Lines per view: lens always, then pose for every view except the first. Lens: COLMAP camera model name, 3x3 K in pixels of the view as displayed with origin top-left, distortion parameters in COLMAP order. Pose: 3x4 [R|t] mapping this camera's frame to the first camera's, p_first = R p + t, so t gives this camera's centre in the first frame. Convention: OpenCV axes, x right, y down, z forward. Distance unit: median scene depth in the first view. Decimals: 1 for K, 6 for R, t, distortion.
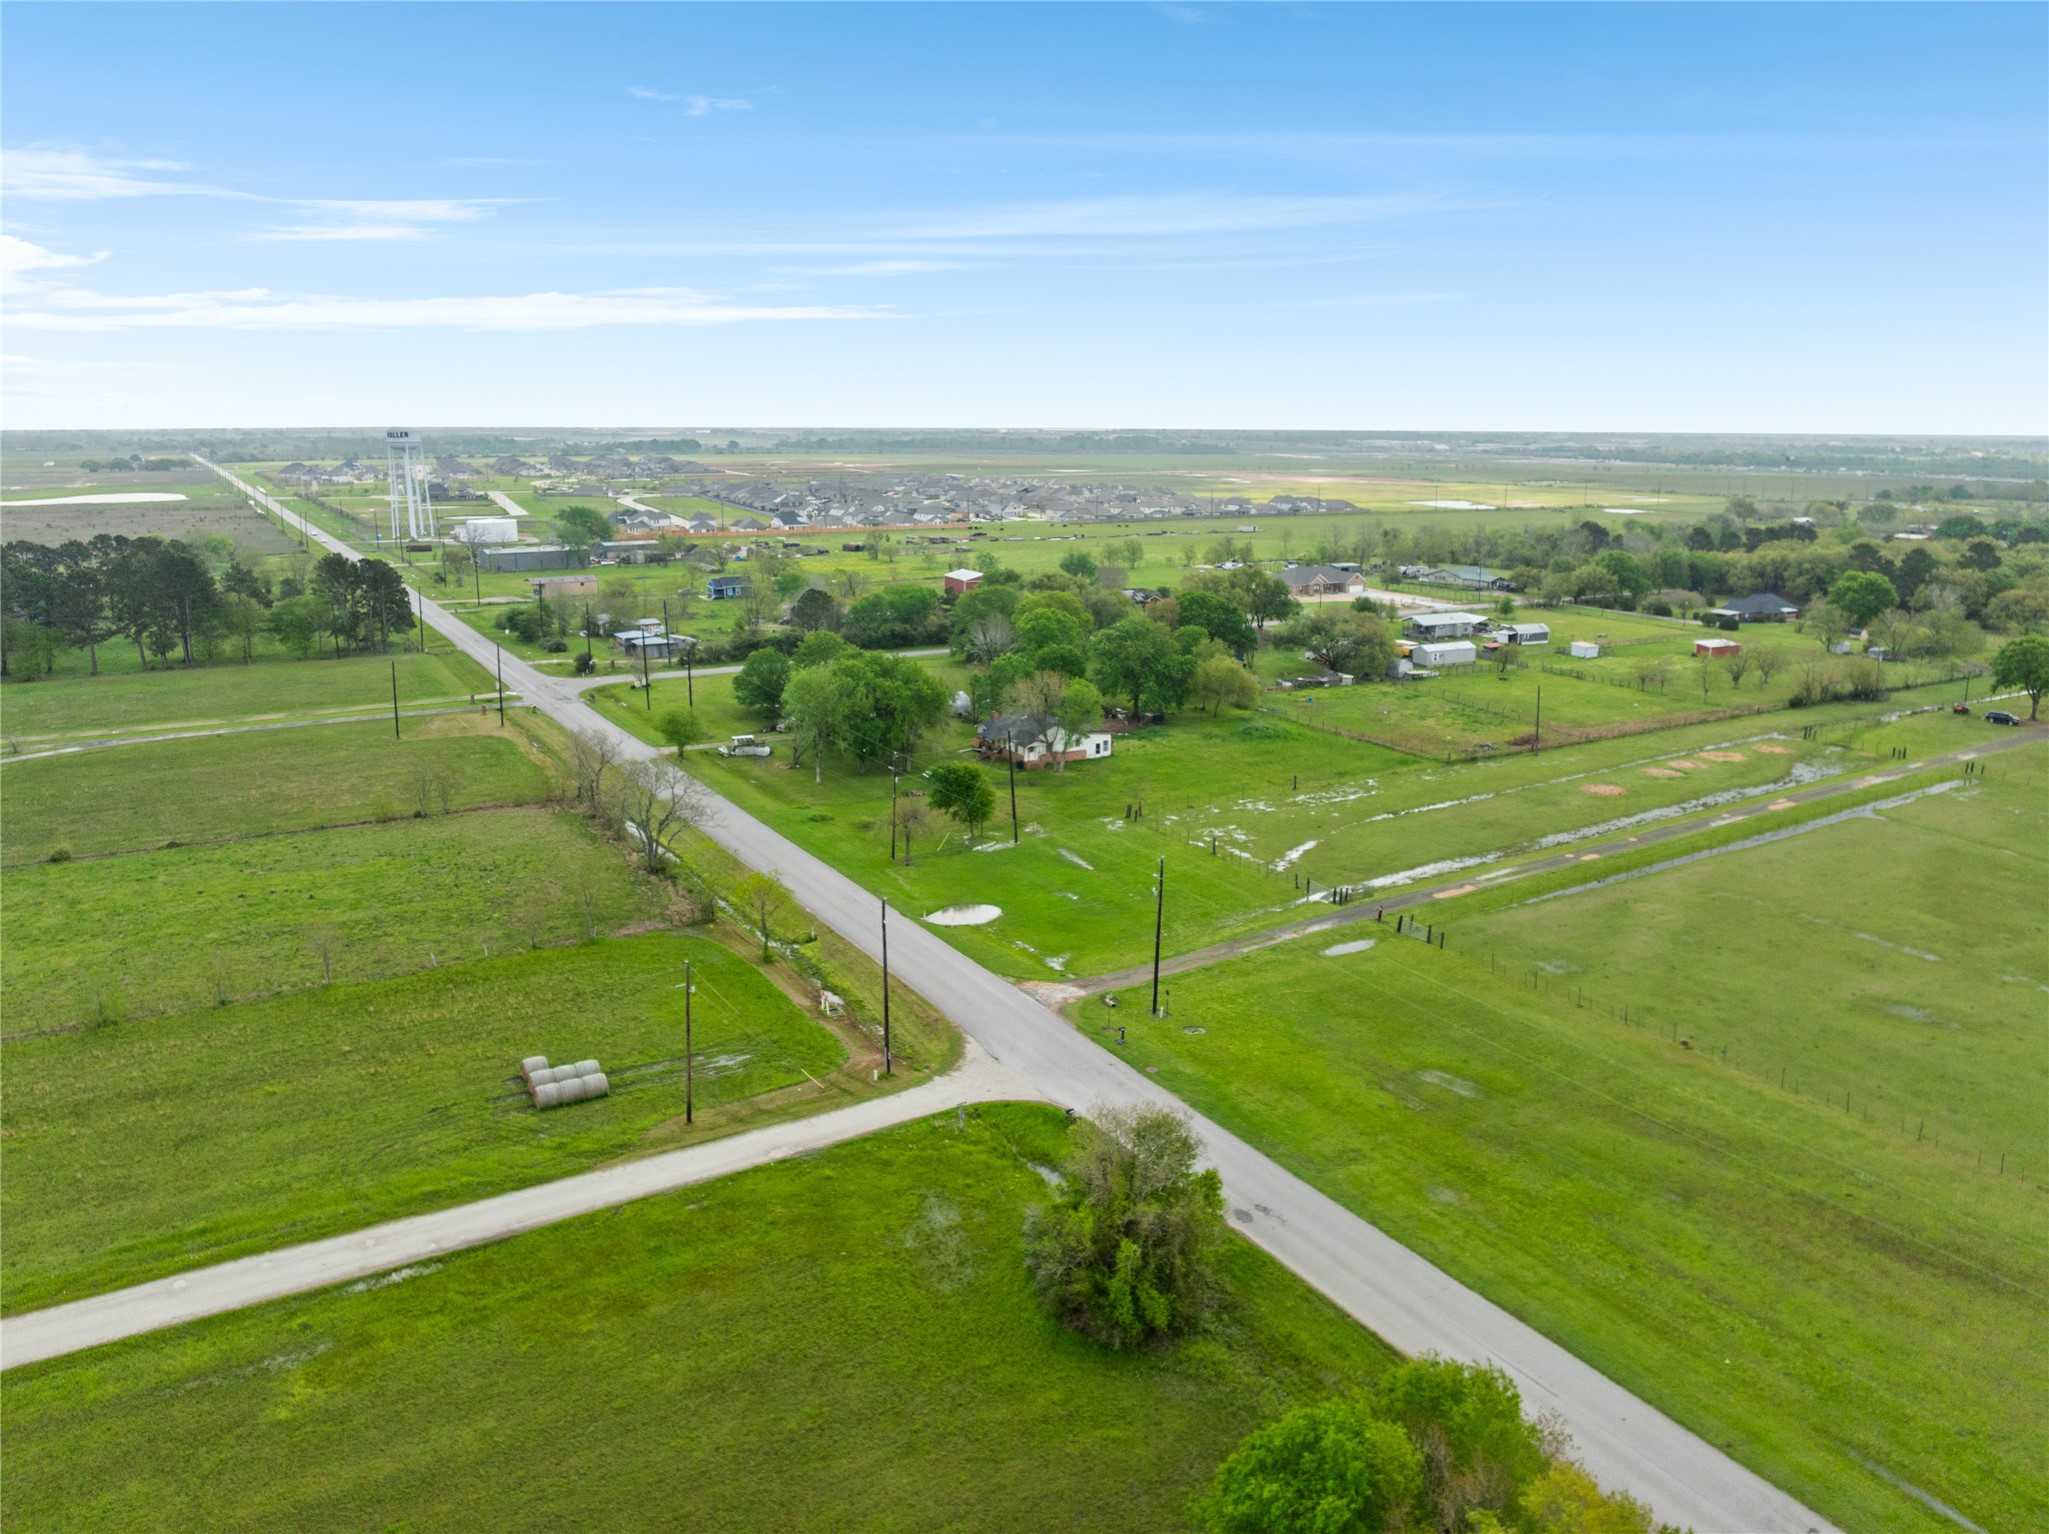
lens RADIAL K [[1436.7, 0, 1036.0], [0, 1436.7, 736.5], [0, 0, 1]] dist [-0.018173, -0.049148]
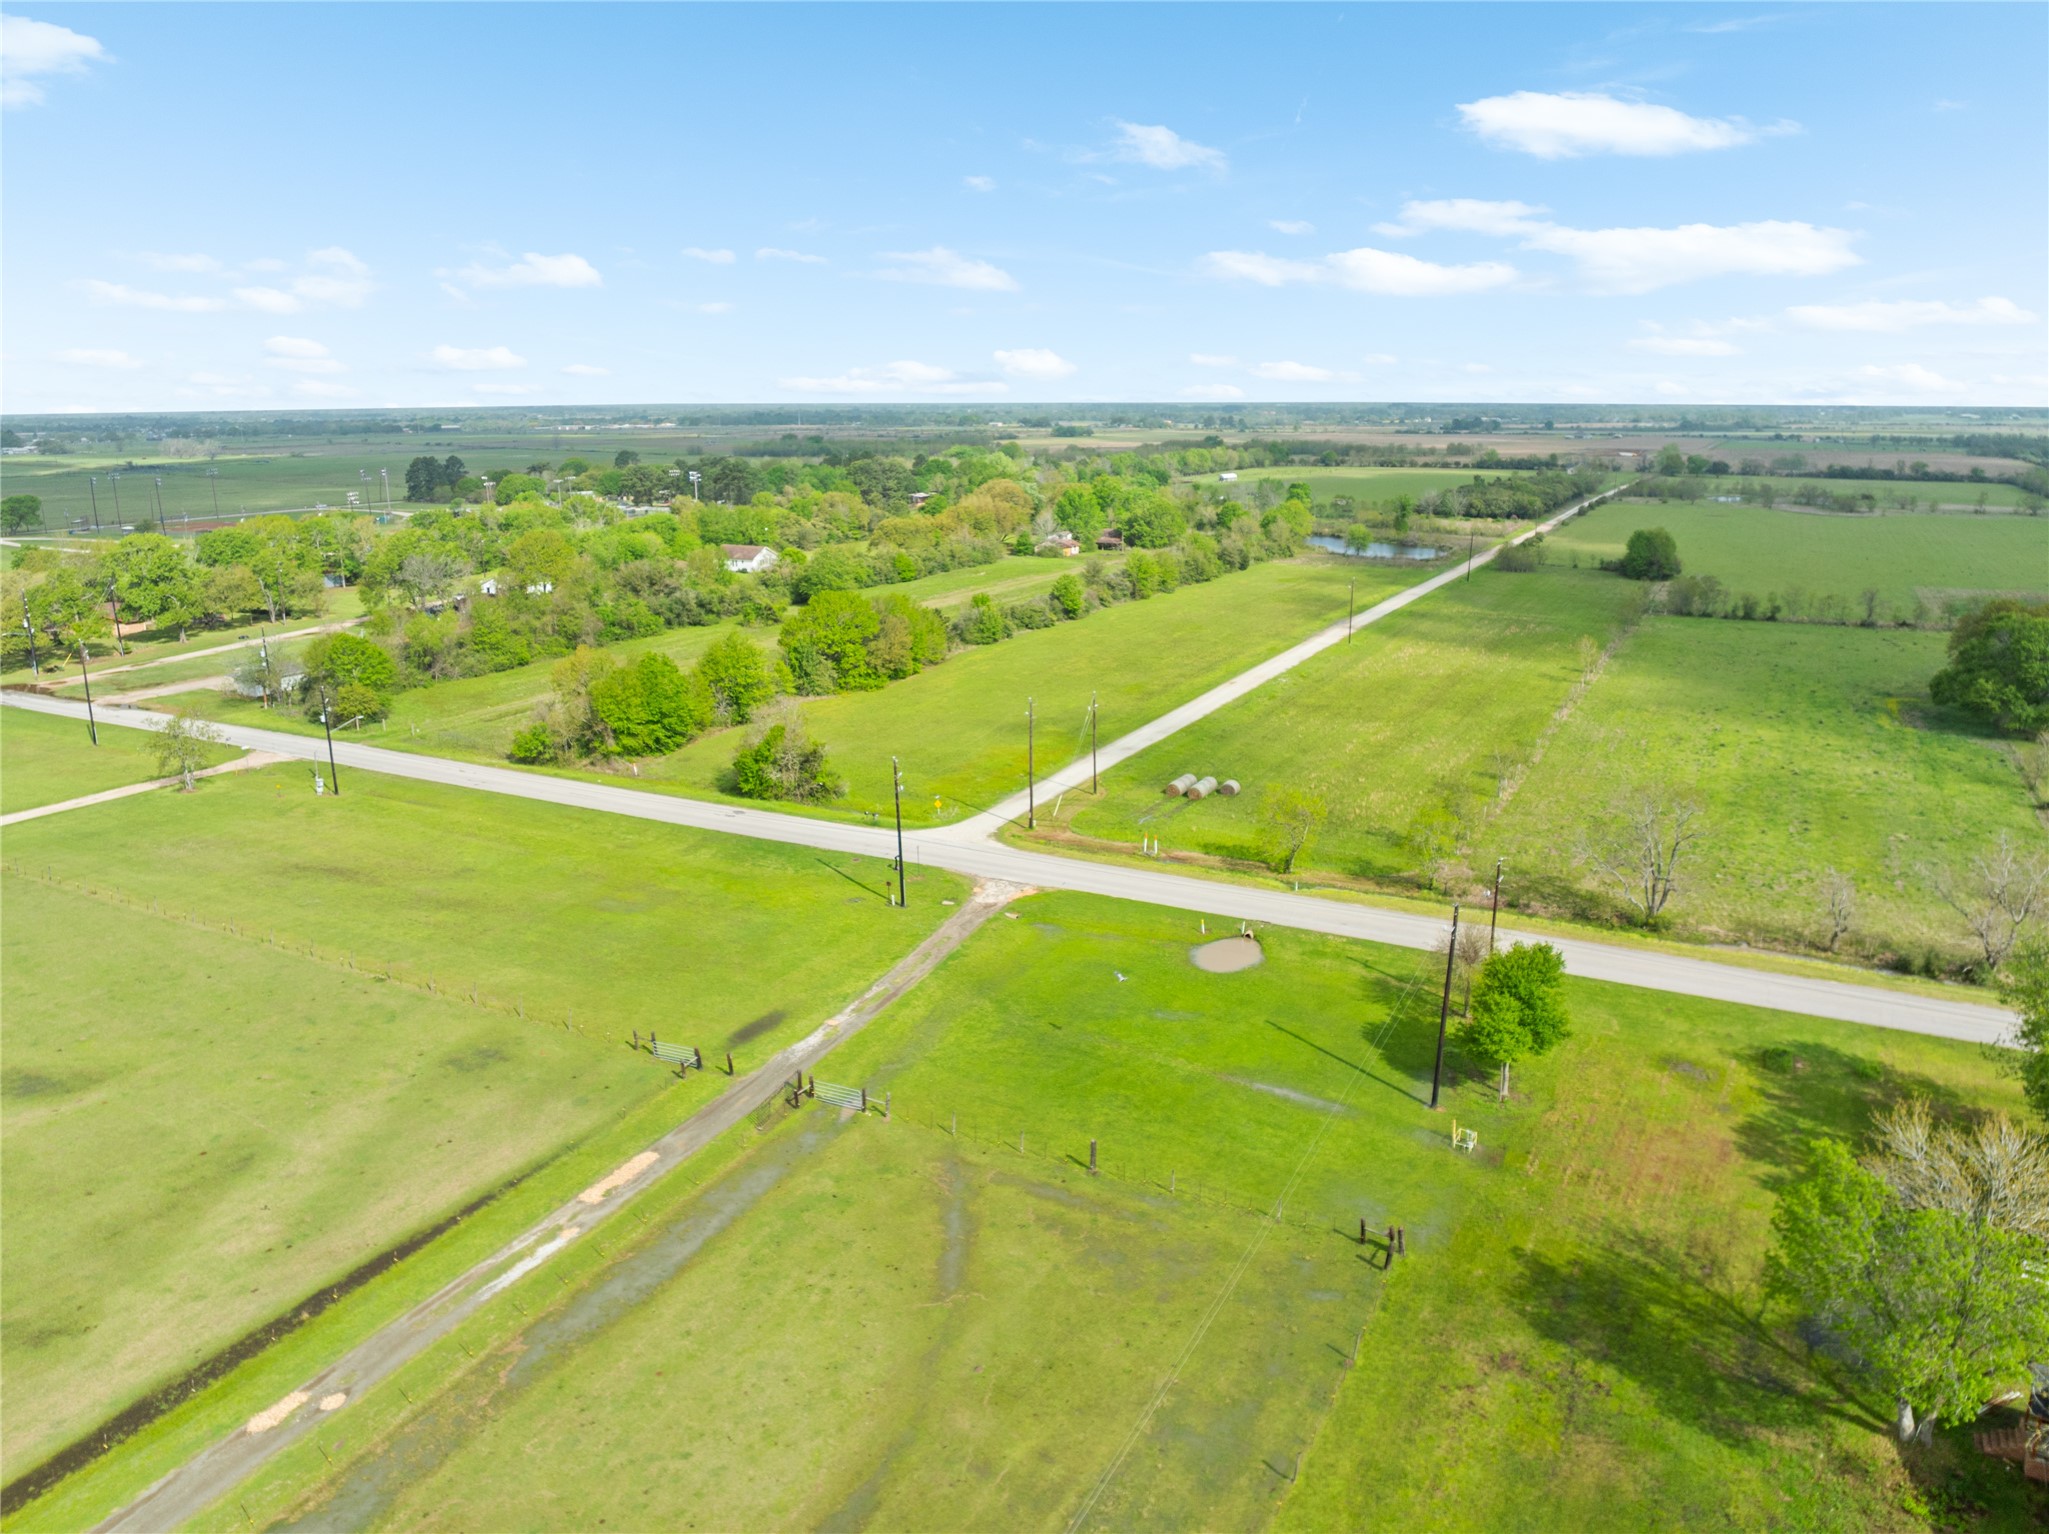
lens RADIAL K [[1442.0, 0, 1033.6], [0, 1442.0, 769.2], [0, 0, 1]] dist [-0.033967, -0.006721]
pose [[-0.851820, 0.129988, -0.507450, 0.317015], [-0.113846, 0.899628, 0.421554, -0.214638], [0.511313, 0.416859, -0.751523, 1.090270]]
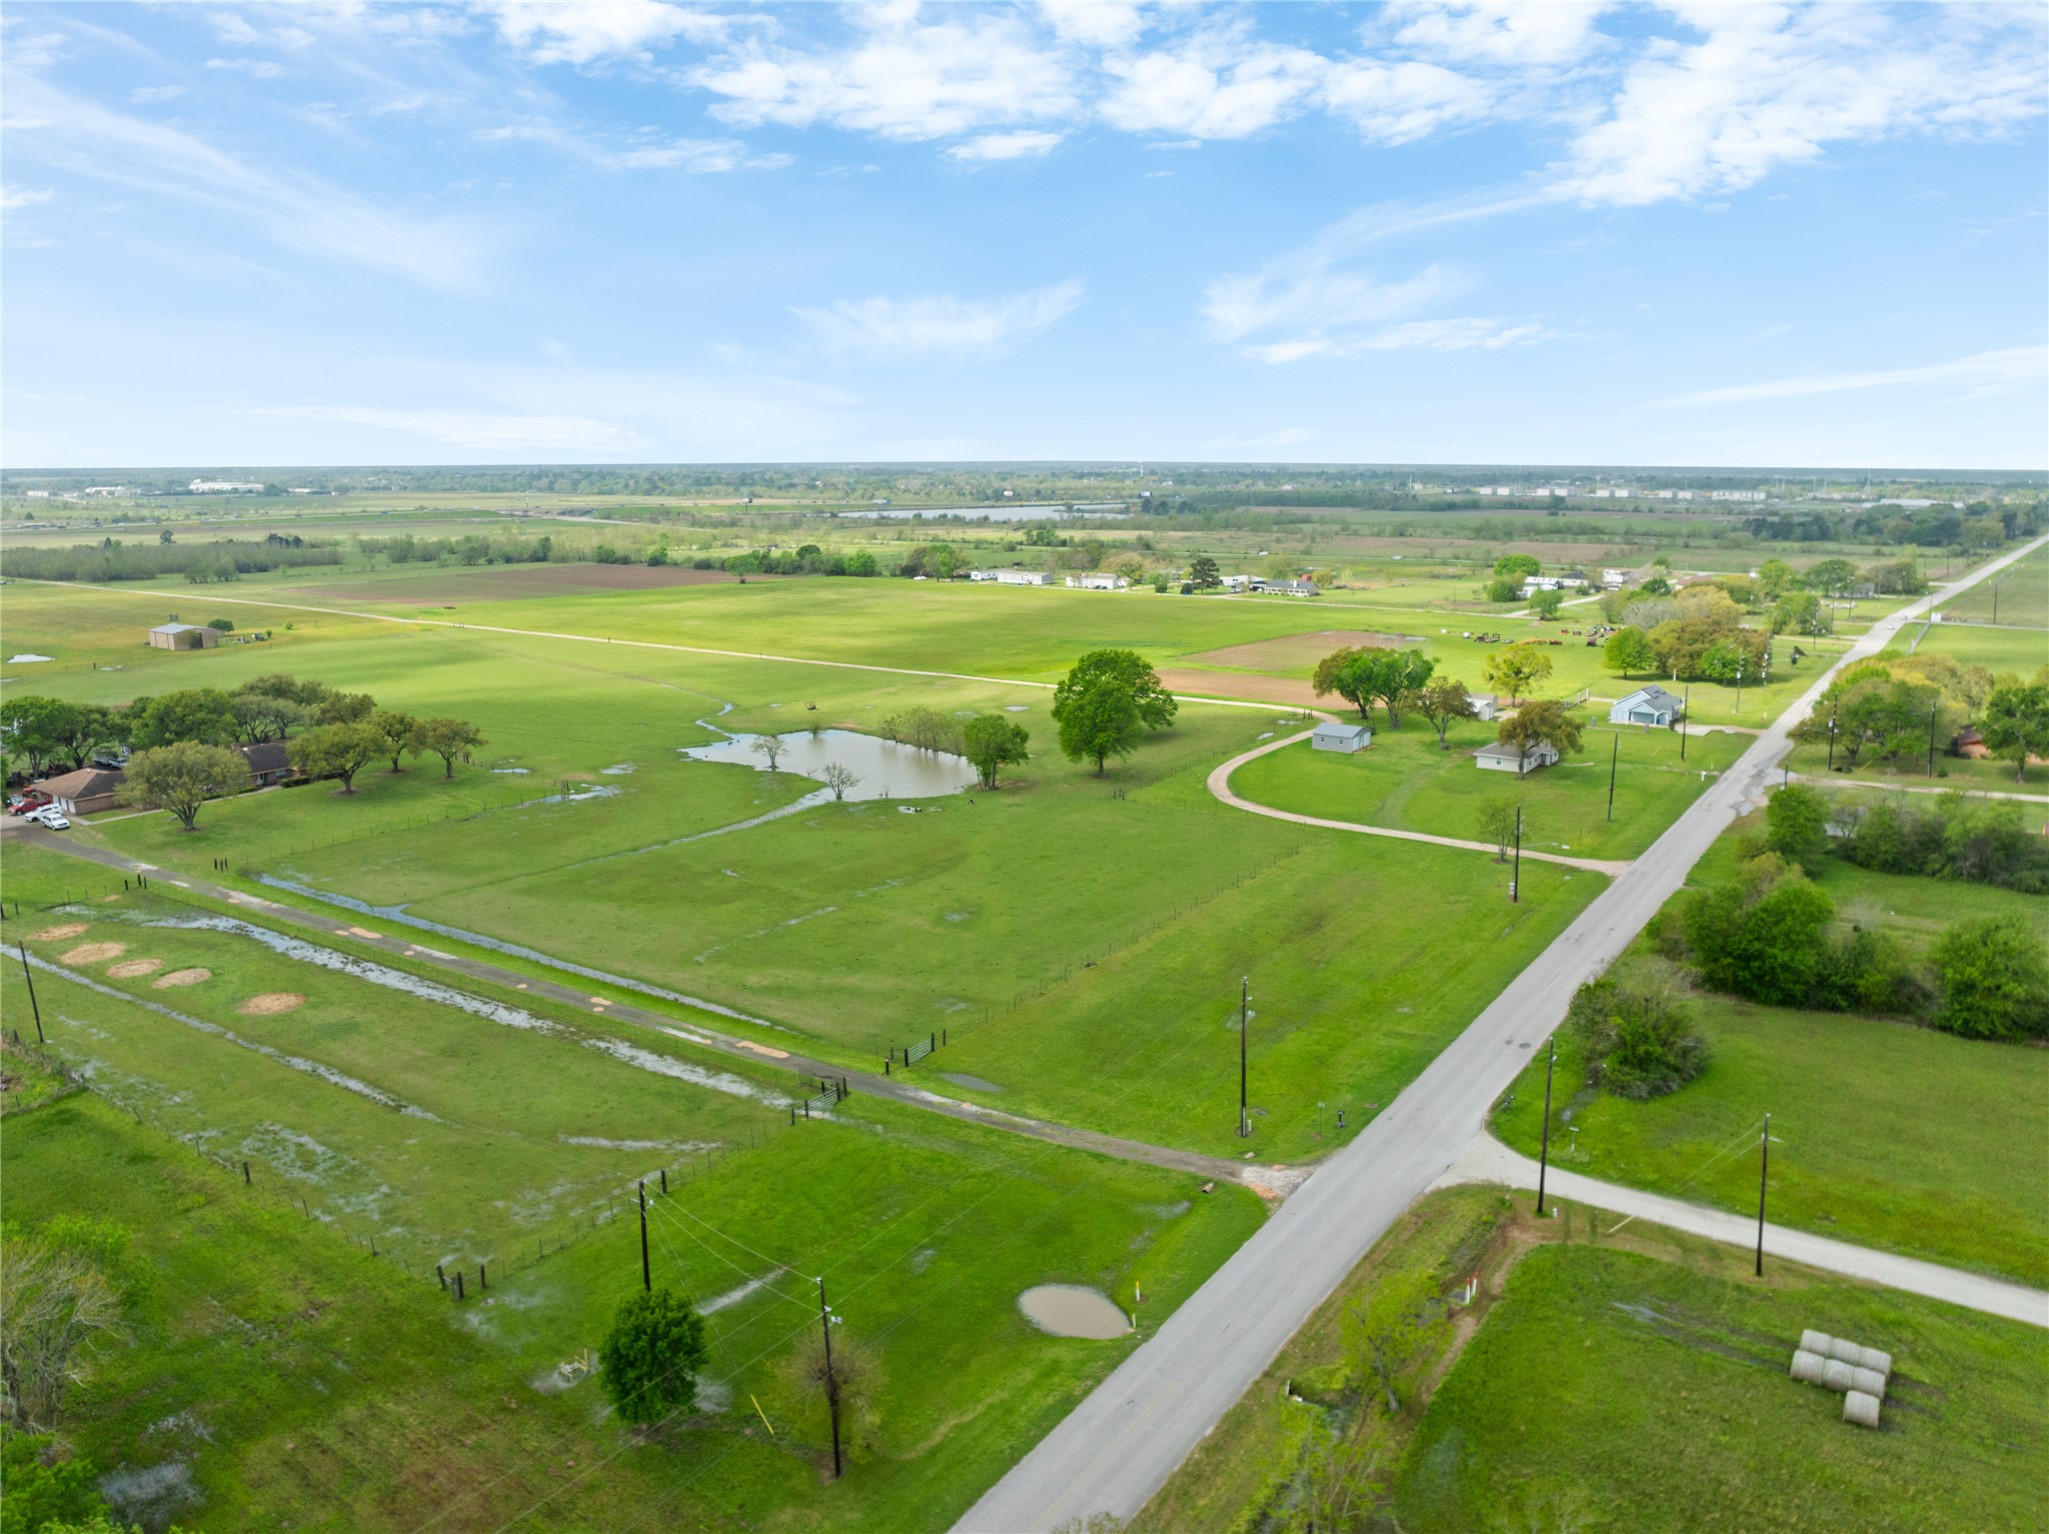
lens RADIAL K [[1457.0, 0, 1039.7], [0, 1457.0, 762.8], [0, 0, 1]] dist [-0.039605, -0.003917]
pose [[-0.414785, -0.195199, 0.888735, -0.426645], [0.195361, 0.934837, 0.296503, -0.227456], [-0.888700, 0.296609, -0.349622, 0.848342]]
